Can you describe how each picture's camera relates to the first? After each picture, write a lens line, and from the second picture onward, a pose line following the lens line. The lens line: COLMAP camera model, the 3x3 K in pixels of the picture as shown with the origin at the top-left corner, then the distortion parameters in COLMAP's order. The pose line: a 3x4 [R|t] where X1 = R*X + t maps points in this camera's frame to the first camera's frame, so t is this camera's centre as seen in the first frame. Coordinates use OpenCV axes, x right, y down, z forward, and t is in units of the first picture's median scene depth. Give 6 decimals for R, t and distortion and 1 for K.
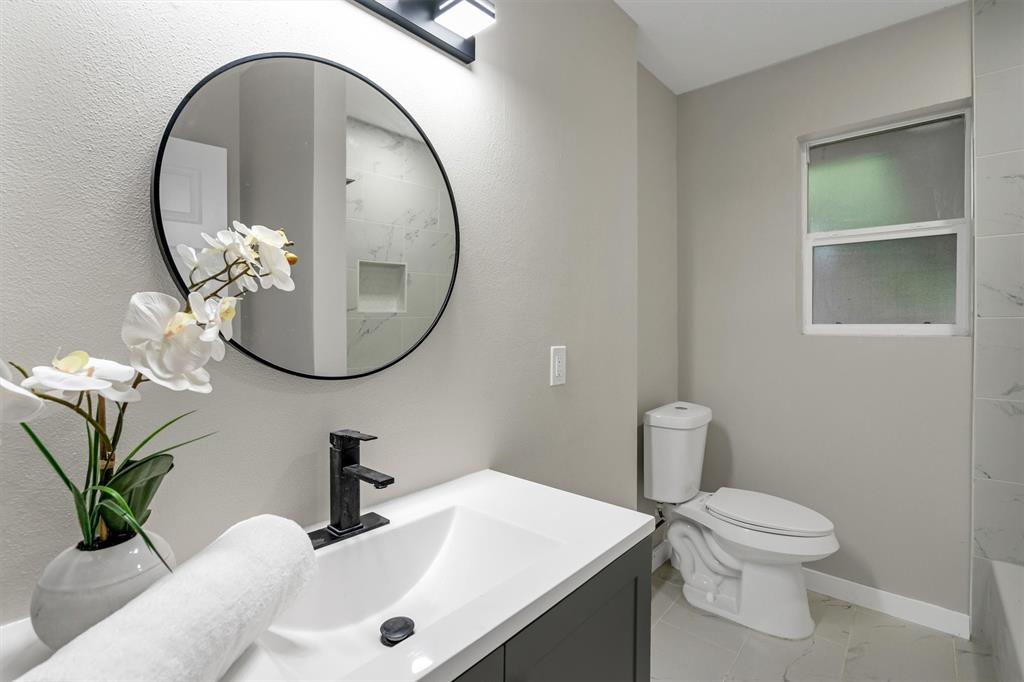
lens RADIAL K [[483.5, 0, 514.7], [0, 483.5, 325.3], [0, 0, 1]] dist [0.002763, 0.000497]
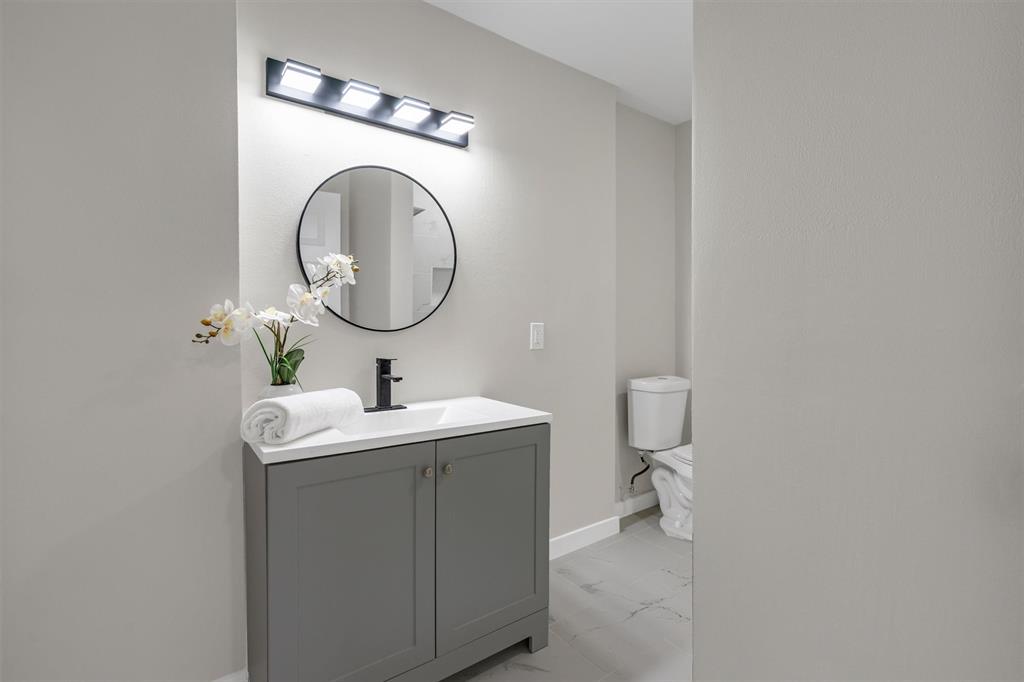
lens RADIAL K [[483.5, 0, 514.7], [0, 483.5, 325.3], [0, 0, 1]] dist [0.002763, 0.000497]
pose [[0.977176, 0.004139, -0.212391, 0.585779], [-0.005026, 0.999981, -0.003636, 0.097485], [0.212372, 0.004620, 0.977178, -0.798901]]
